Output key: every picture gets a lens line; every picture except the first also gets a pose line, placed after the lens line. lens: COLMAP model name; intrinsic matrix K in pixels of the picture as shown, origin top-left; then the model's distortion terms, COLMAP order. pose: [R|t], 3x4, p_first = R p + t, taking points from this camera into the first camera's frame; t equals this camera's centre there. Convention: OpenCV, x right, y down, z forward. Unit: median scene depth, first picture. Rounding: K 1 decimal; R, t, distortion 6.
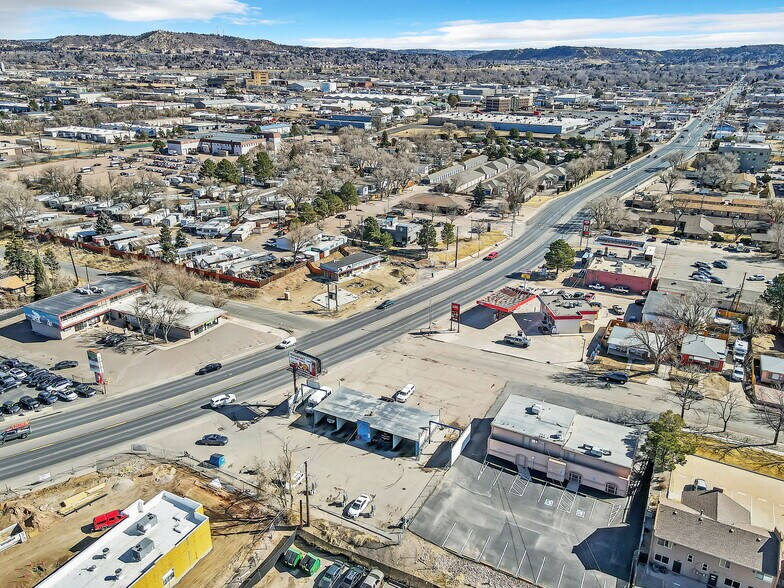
lens RADIAL K [[592.9, 0, 398.9], [0, 592.9, 295.9], [0, 0, 1]] dist [0.018990, 0.045741]
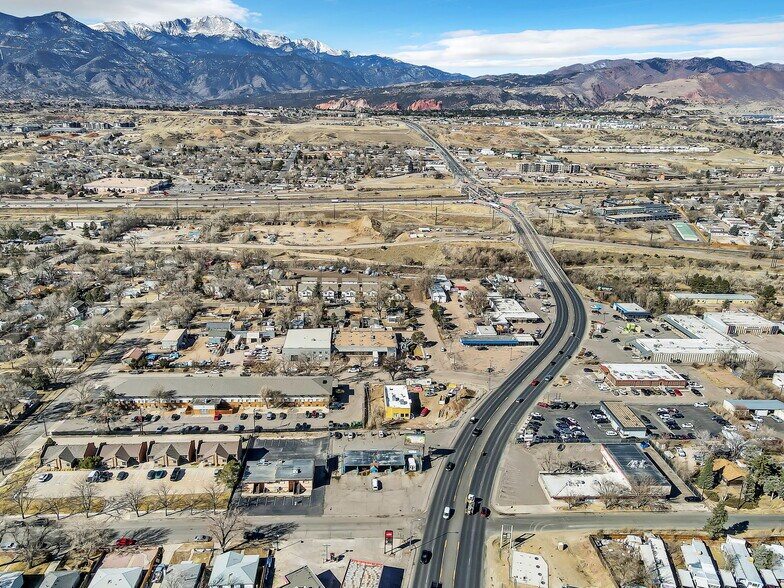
lens RADIAL K [[592.9, 0, 398.9], [0, 592.9, 295.9], [0, 0, 1]] dist [0.018990, 0.045741]
pose [[-0.850835, 0.125347, -0.510263, 0.532615], [-0.228633, 0.786051, 0.574327, -0.881641], [0.473082, 0.605320, -0.640141, 1.273445]]
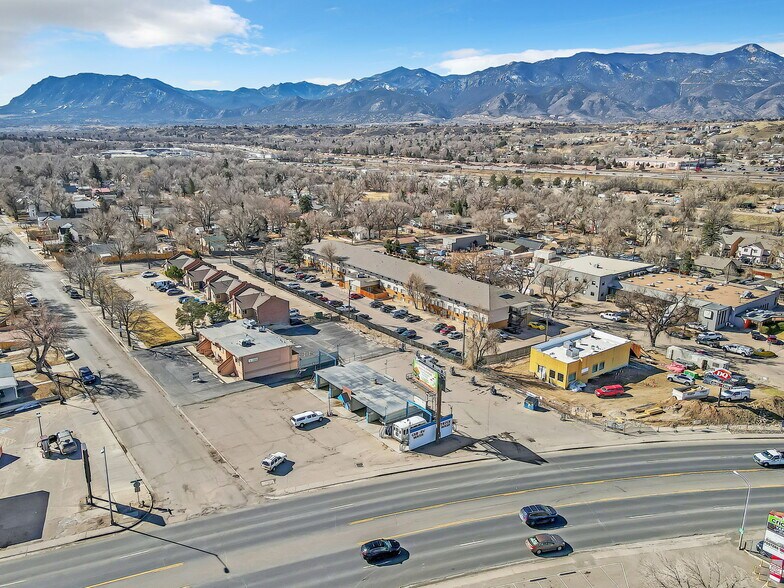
lens RADIAL K [[592.9, 0, 398.9], [0, 592.9, 295.9], [0, 0, 1]] dist [0.018990, 0.045741]
pose [[-0.907856, -0.131155, 0.398241, -0.286173], [0.137219, 0.804571, 0.577786, -0.300072], [-0.396193, 0.579193, -0.712437, 1.020961]]
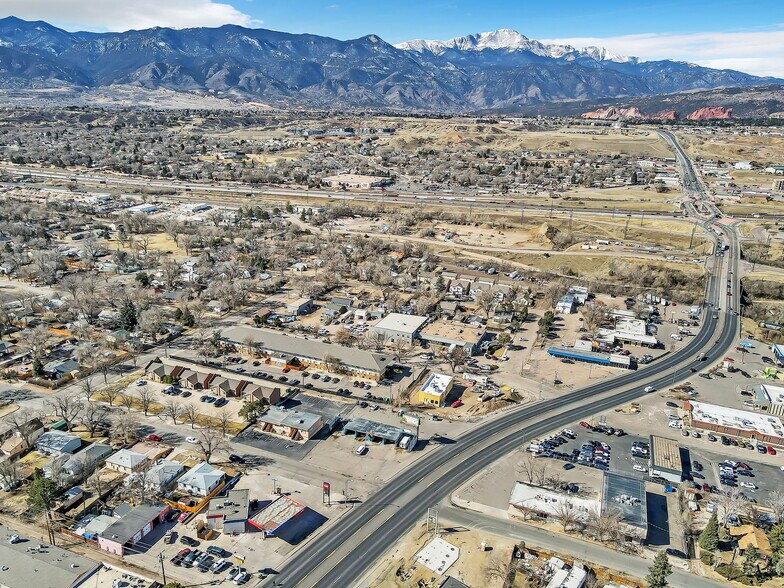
lens RADIAL K [[586.7, 0, 399.5], [0, 586.7, 295.4], [0, 0, 1]] dist [0.015739, 0.065986]
pose [[-0.992323, -0.011106, -0.123173, 0.087989], [-0.087001, 0.770536, 0.631431, -0.973731], [0.087896, 0.637300, -0.765587, 1.498259]]
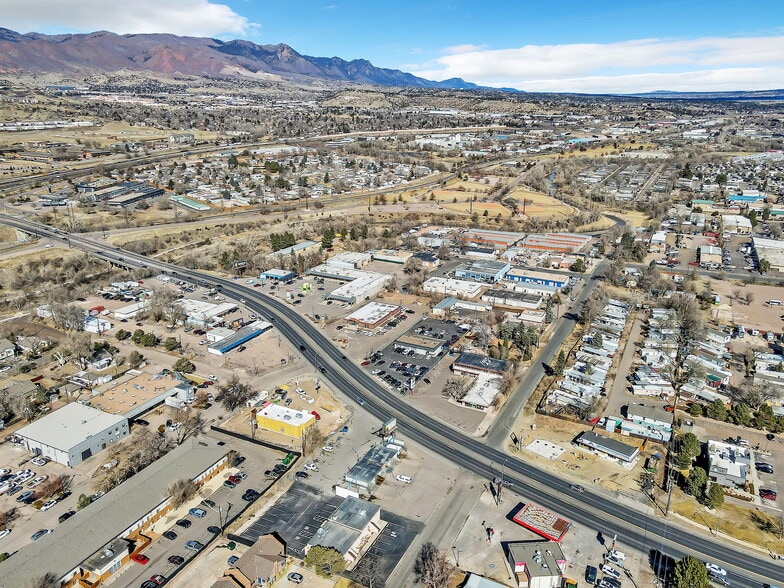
lens RADIAL K [[592.9, 0, 398.9], [0, 592.9, 295.9], [0, 0, 1]] dist [0.018990, 0.045741]
pose [[0.020810, 0.312250, -0.949772, 1.032285], [-0.380957, 0.880787, 0.281223, -0.542569], [0.924359, 0.355969, 0.137283, 0.408228]]
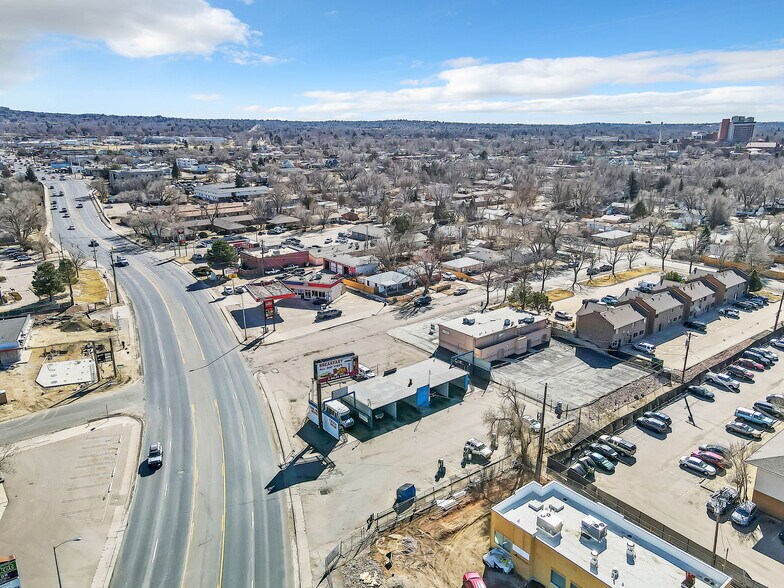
lens RADIAL K [[592.9, 0, 398.9], [0, 592.9, 295.9], [0, 0, 1]] dist [0.018990, 0.045741]
pose [[0.393770, -0.266952, 0.879592, -0.540796], [0.342523, 0.930598, 0.129093, -0.036399], [-0.853008, 0.250448, 0.457879, 0.352884]]
